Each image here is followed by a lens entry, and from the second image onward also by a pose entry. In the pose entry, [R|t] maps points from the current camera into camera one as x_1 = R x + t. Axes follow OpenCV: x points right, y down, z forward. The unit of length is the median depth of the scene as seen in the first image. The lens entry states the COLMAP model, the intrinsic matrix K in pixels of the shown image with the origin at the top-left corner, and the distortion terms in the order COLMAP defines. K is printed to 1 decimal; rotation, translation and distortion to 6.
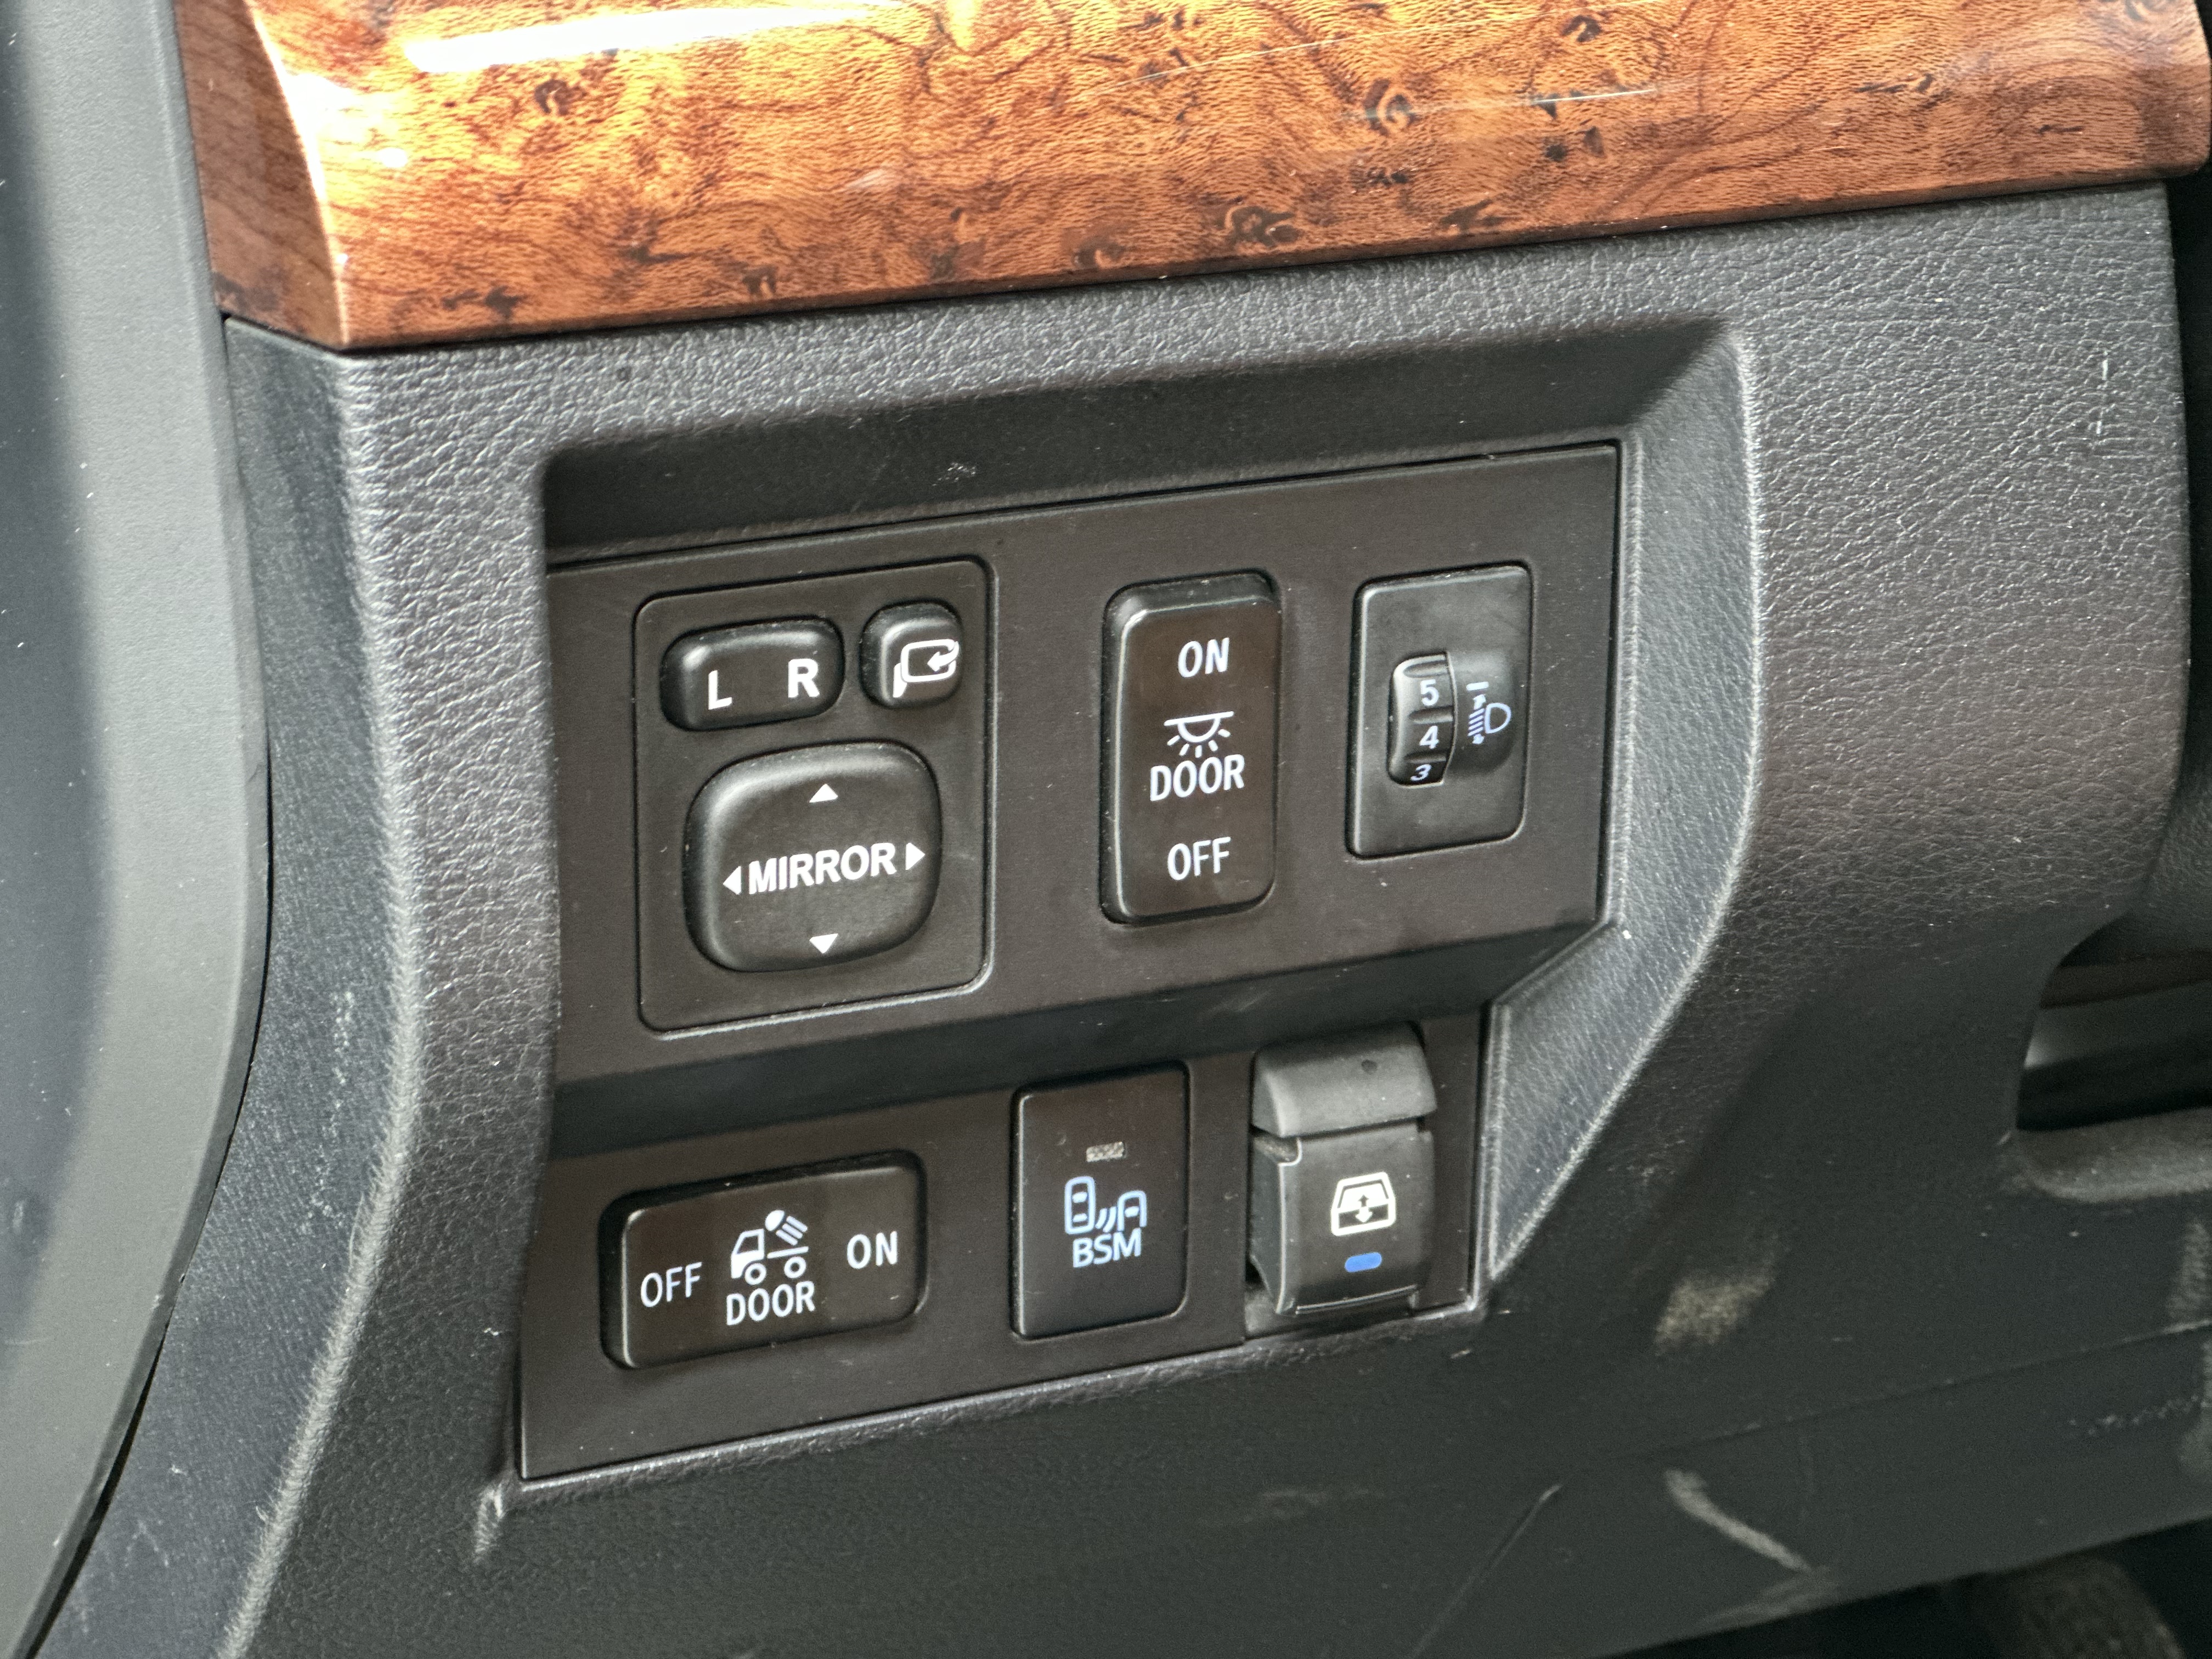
lens RADIAL K [[4997.5, 0, 1106.5], [0, 4997.5, 818.9], [0, 0, 1]] dist [-0.055025, 3.739592]
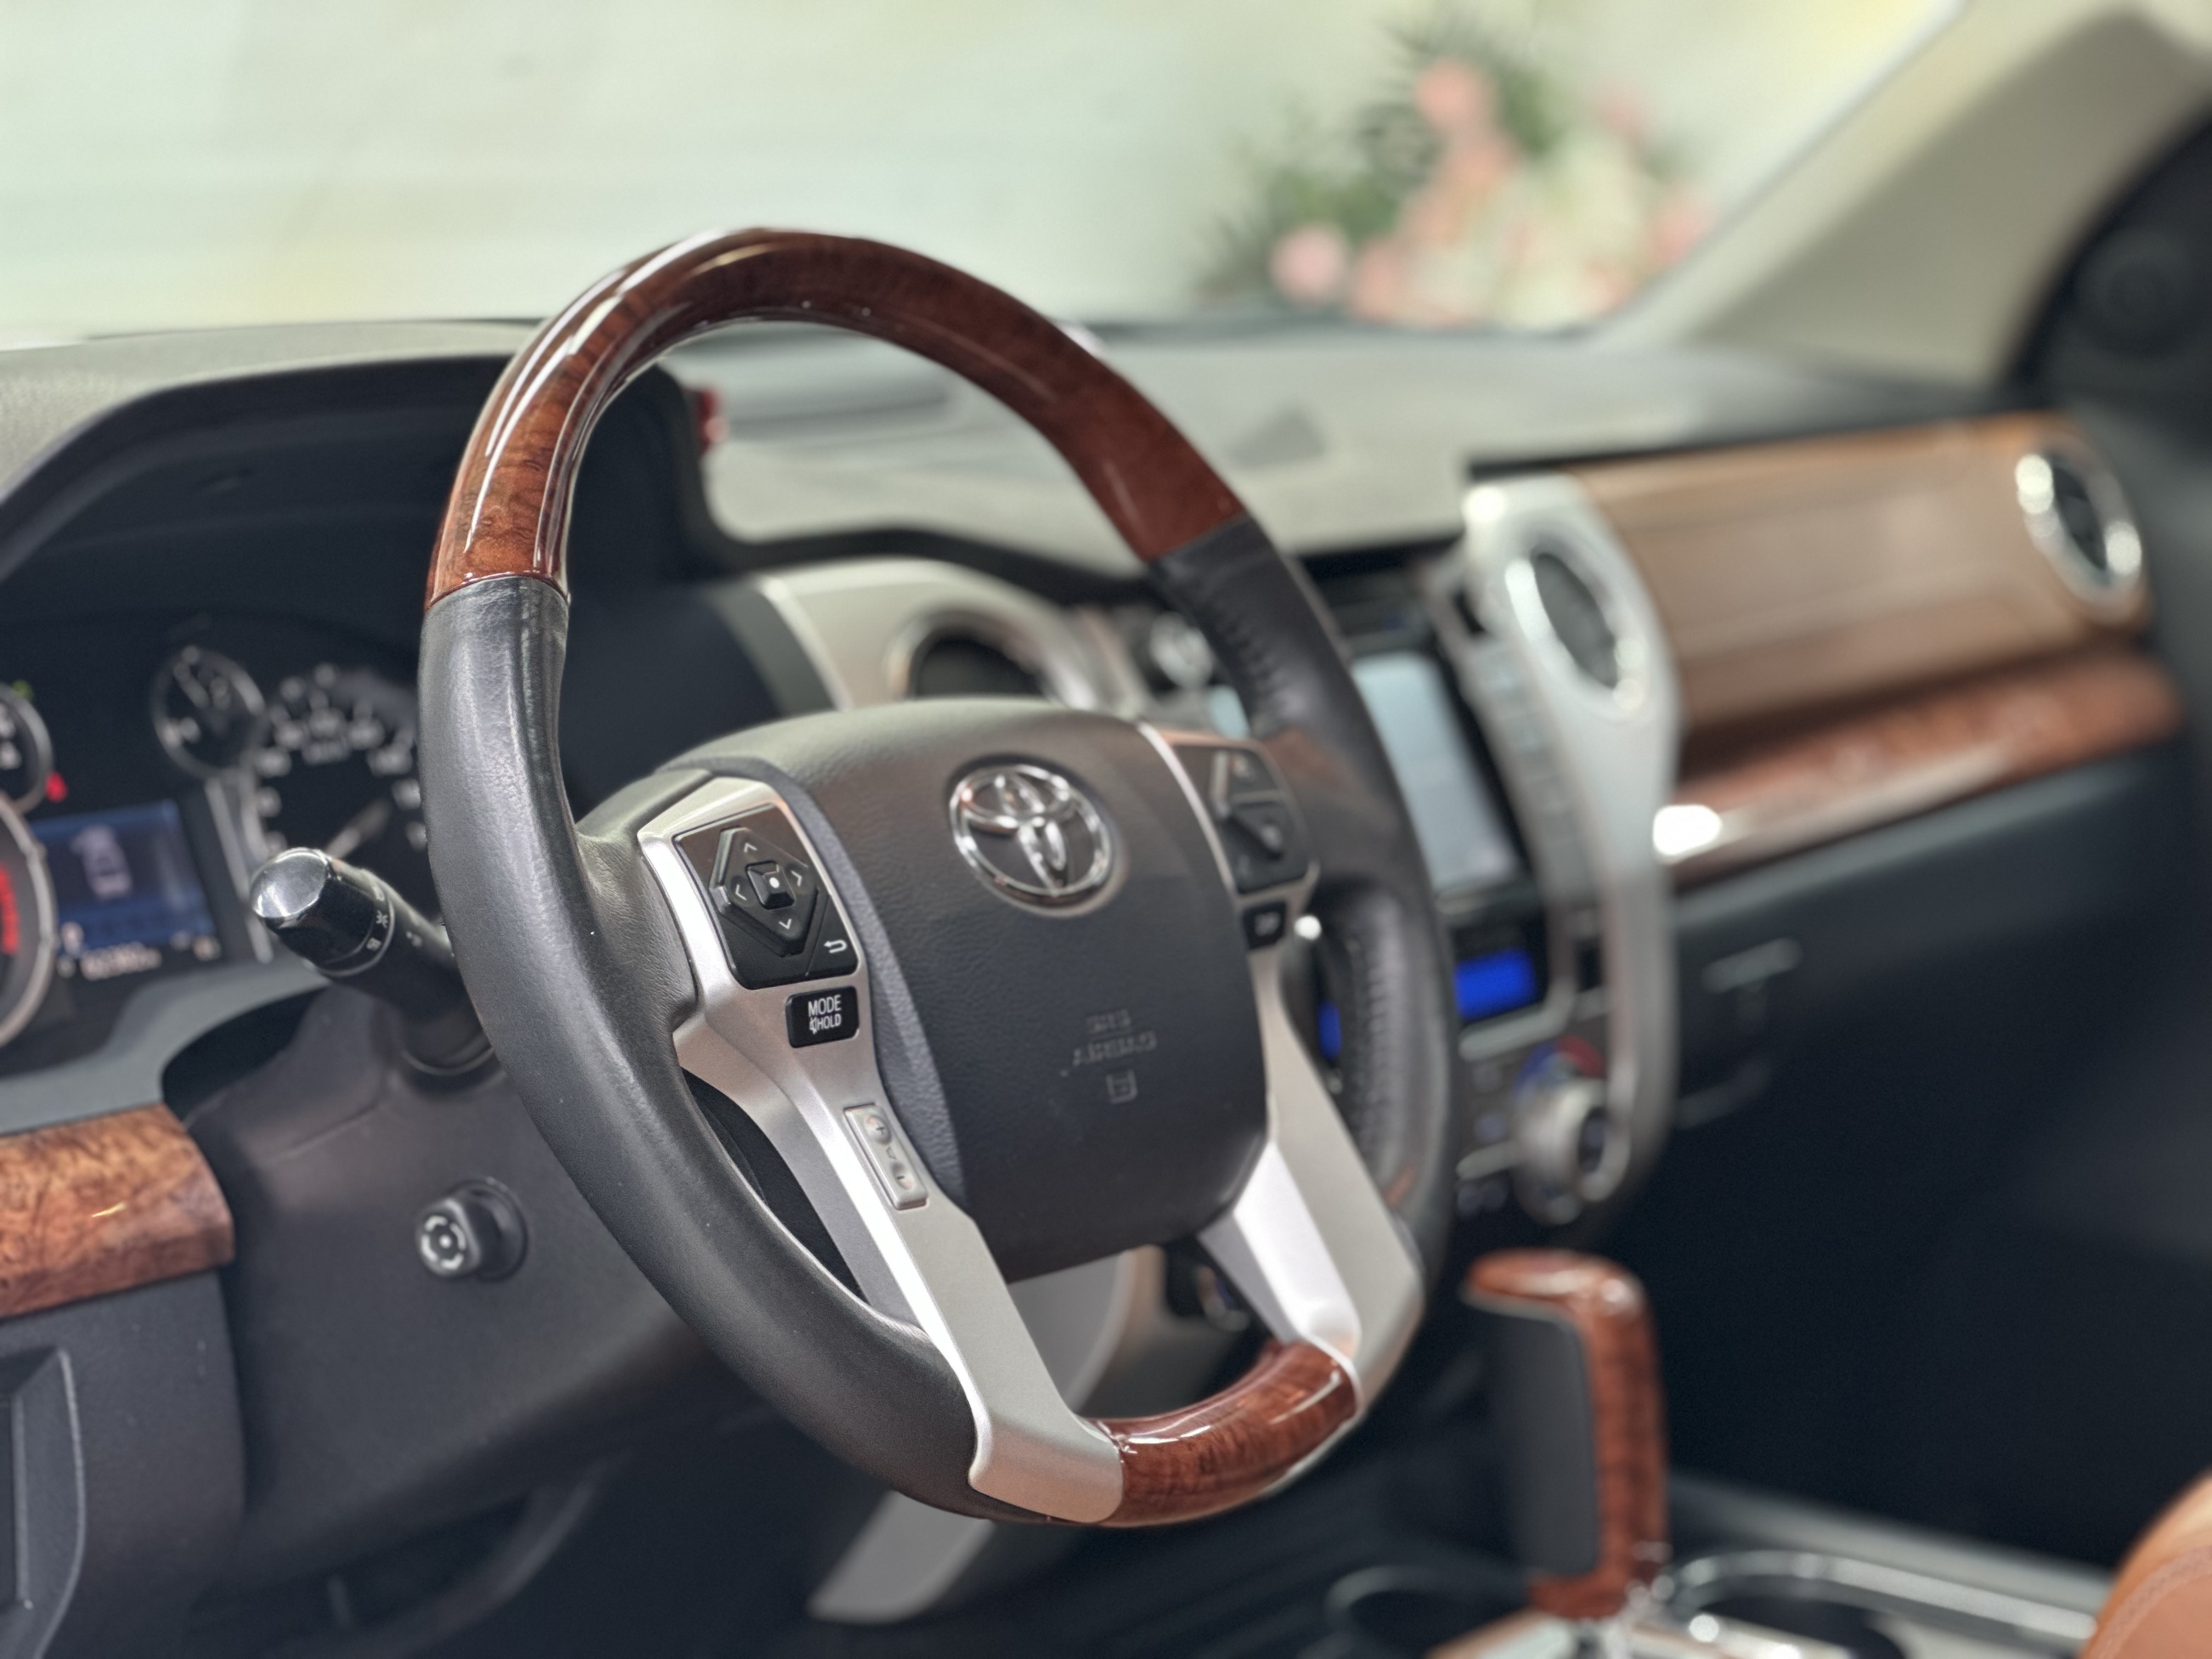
lens RADIAL K [[4954.3, 0, 1106.0], [0, 4954.3, 829.5], [0, 0, 1]] dist [0.240755, 0.420196]
pose [[0.903159, -0.058943, 0.425241, -0.452122], [0.133062, 0.980184, -0.146744, 0.084998], [-0.408165, 0.189117, 0.893105, -1.497389]]
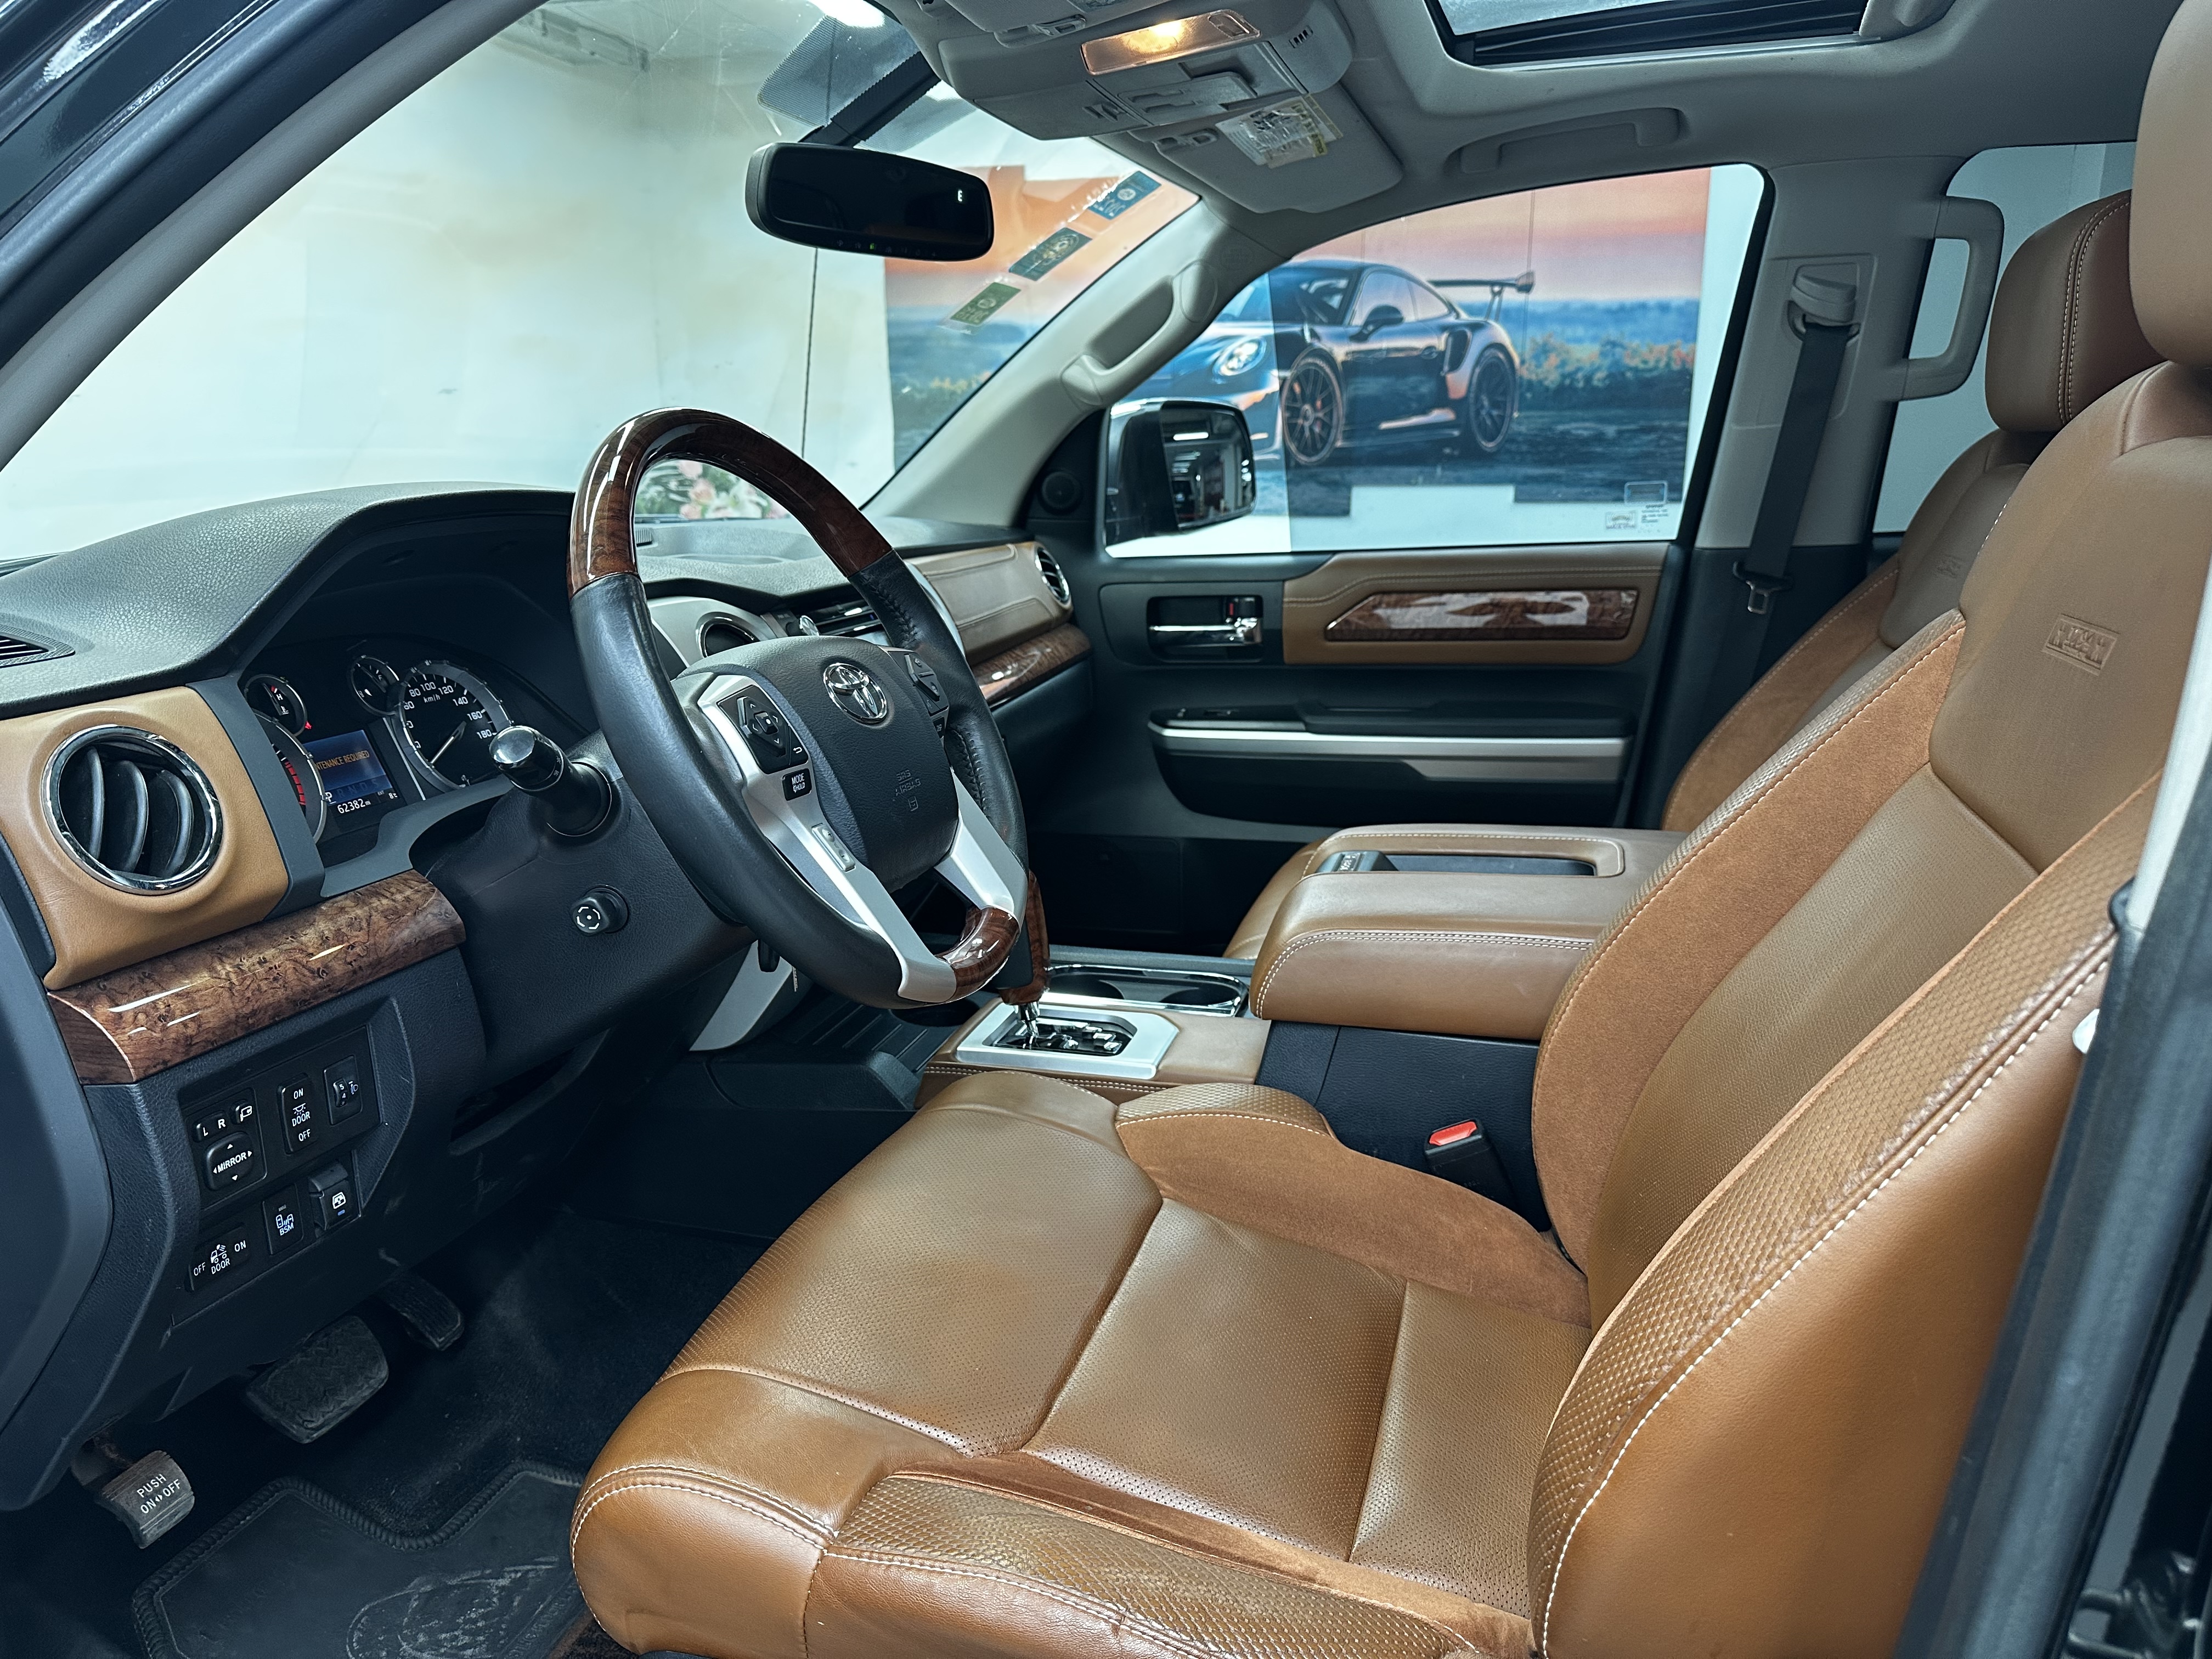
lens RADIAL K [[1495.4, 0, 1151.8], [0, 1495.4, 841.6], [0, 0, 1]] dist [-0.008701, -0.002797]
pose [[0.660603, -0.195253, 0.724900, -0.416615], [0.271164, 0.962457, 0.012127, -0.059017], [-0.700052, 0.188556, 0.688748, -0.573928]]
